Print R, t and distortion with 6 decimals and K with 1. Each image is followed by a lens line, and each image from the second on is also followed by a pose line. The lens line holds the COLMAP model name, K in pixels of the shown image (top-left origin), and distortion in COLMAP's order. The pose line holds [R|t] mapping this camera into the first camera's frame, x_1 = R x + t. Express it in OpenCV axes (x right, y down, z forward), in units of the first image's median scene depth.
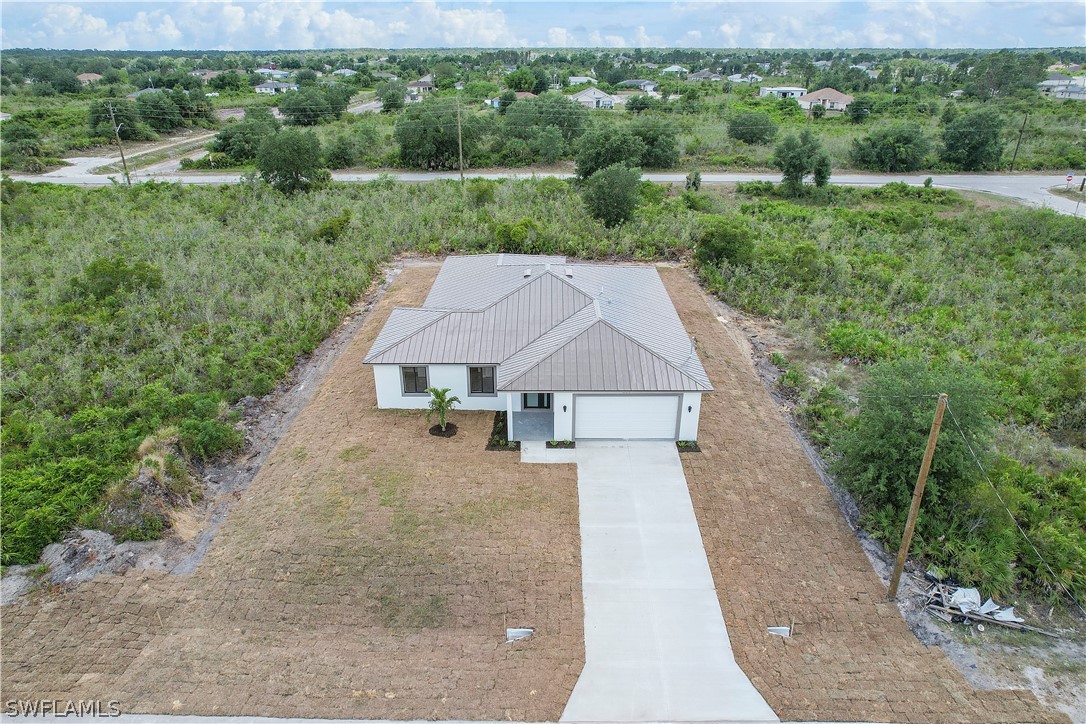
lens RADIAL K [[699.3, 0, 542.8], [0, 699.3, 381.4], [0, 0, 1]] dist [-0.079812, 0.069212]
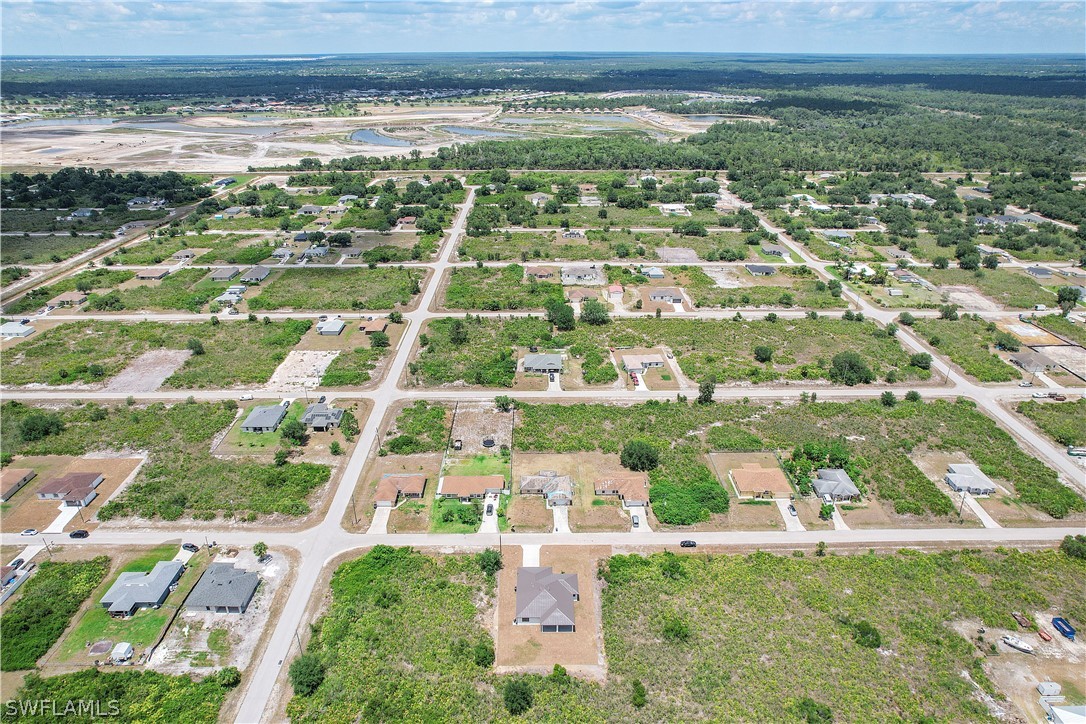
lens RADIAL K [[699.3, 0, 542.8], [0, 699.3, 381.4], [0, 0, 1]] dist [-0.079812, 0.069212]
pose [[-0.999945, 0.007839, -0.007032, 0.052347], [-0.000593, 0.624785, 0.780796, -5.533720], [0.010514, 0.780757, -0.624746, 3.389768]]
